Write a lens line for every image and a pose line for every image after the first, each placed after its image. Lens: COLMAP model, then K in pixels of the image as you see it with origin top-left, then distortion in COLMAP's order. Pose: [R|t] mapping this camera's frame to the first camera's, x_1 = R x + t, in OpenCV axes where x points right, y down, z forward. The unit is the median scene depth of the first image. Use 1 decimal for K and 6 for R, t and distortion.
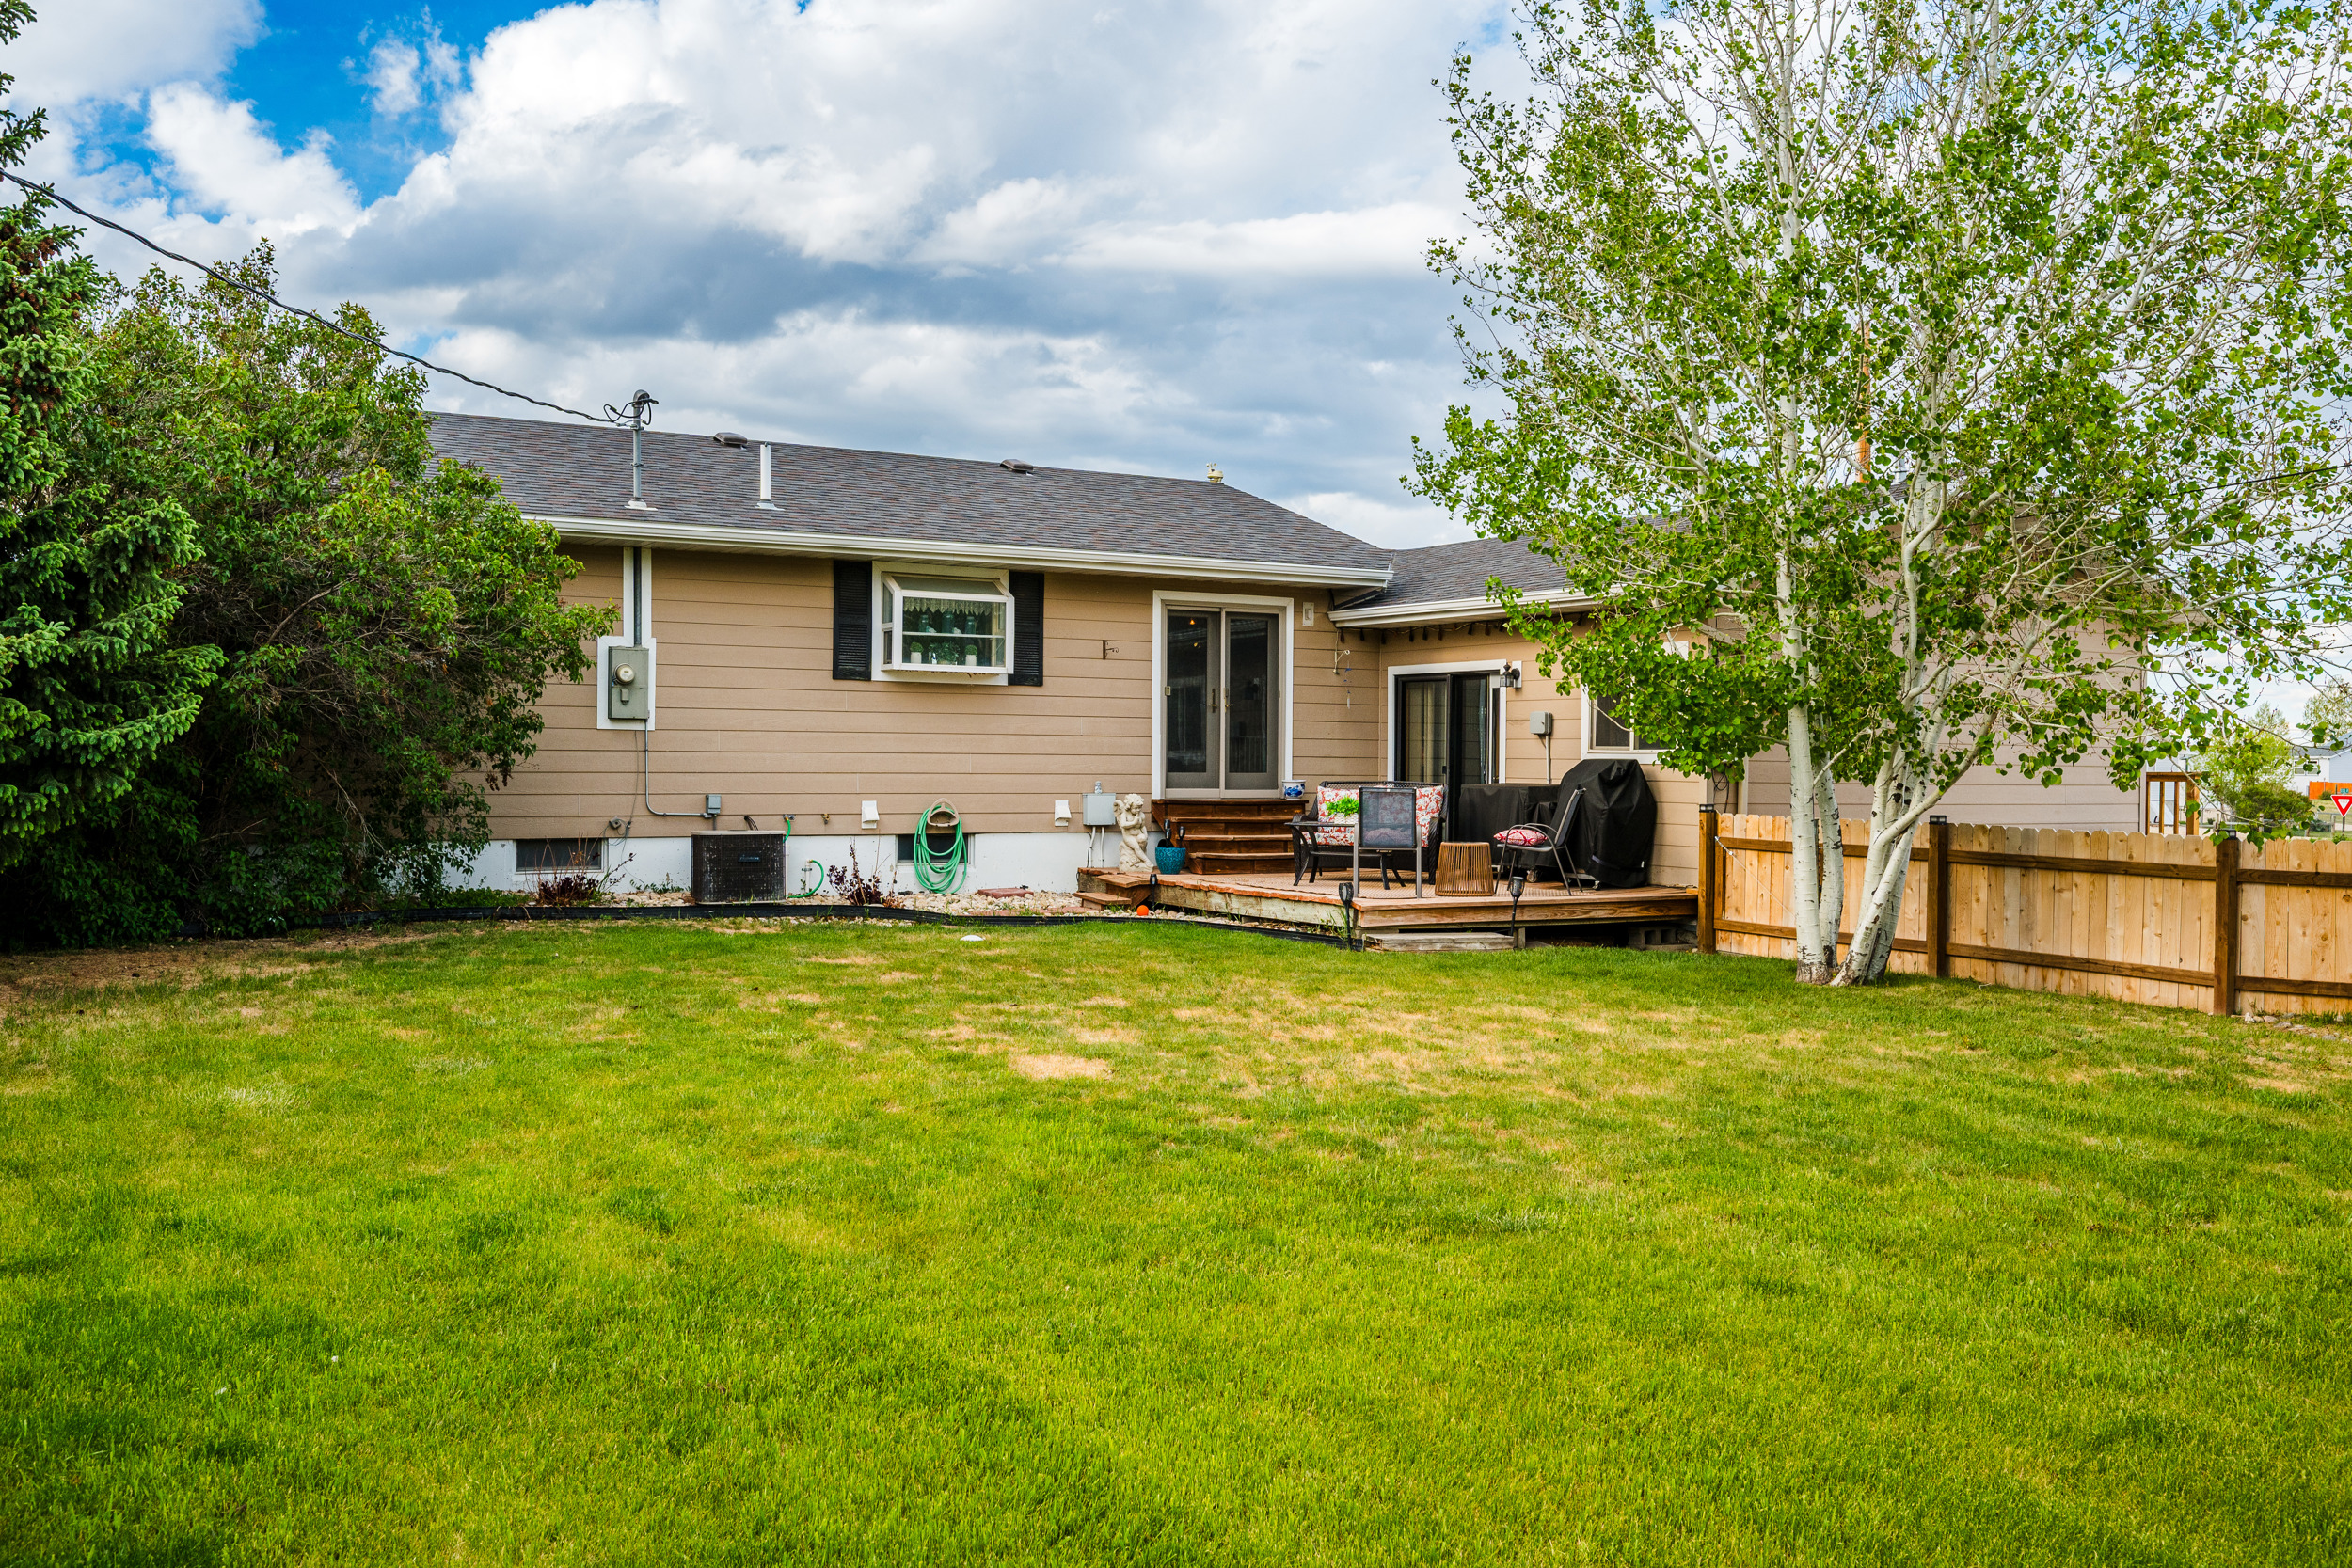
lens RADIAL K [[2034.7, 0, 1184.1], [0, 2034.7, 776.6], [0, 0, 1]] dist [-0.002011, 0.011904]
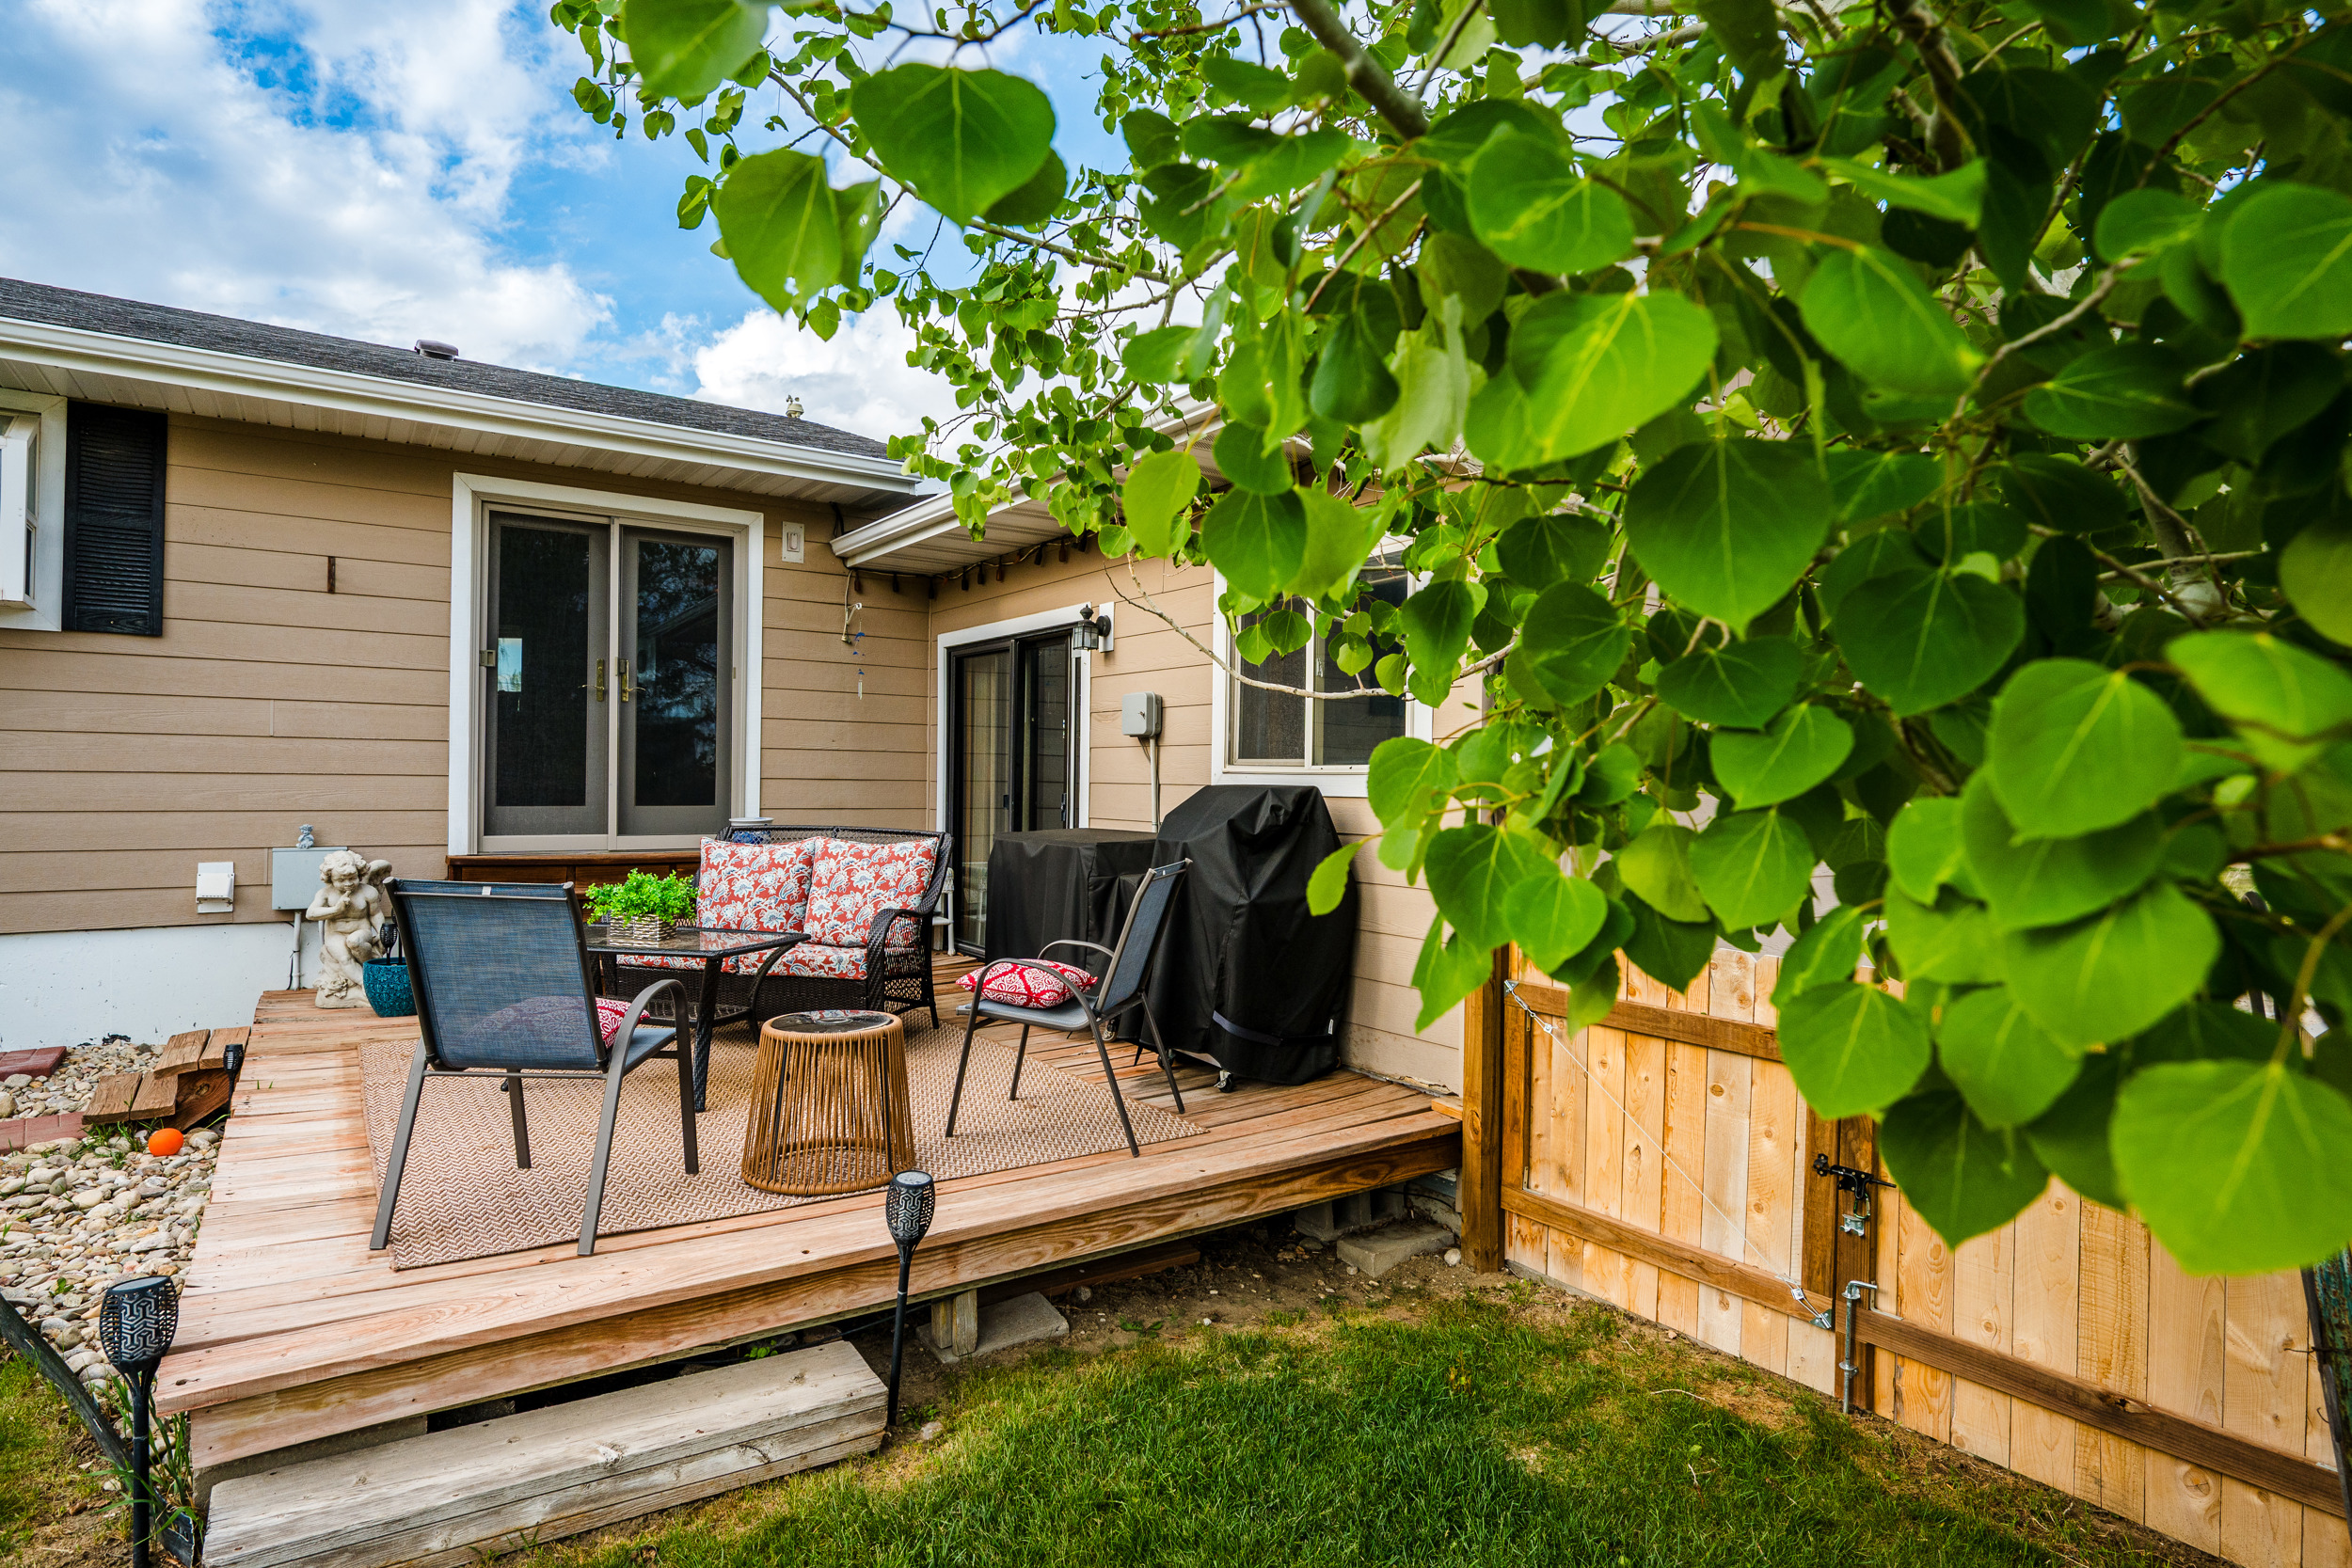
lens RADIAL K [[1284.7, 0, 1163.3], [0, 1284.7, 776.6], [0, 0, 1]] dist [-0.002187, 0.000343]
pose [[0.997153, 0.001469, 0.075385, 0.176443], [-0.000837, 0.999964, -0.008413, -0.008592], [-0.075394, 0.008326, 0.997119, 0.759742]]
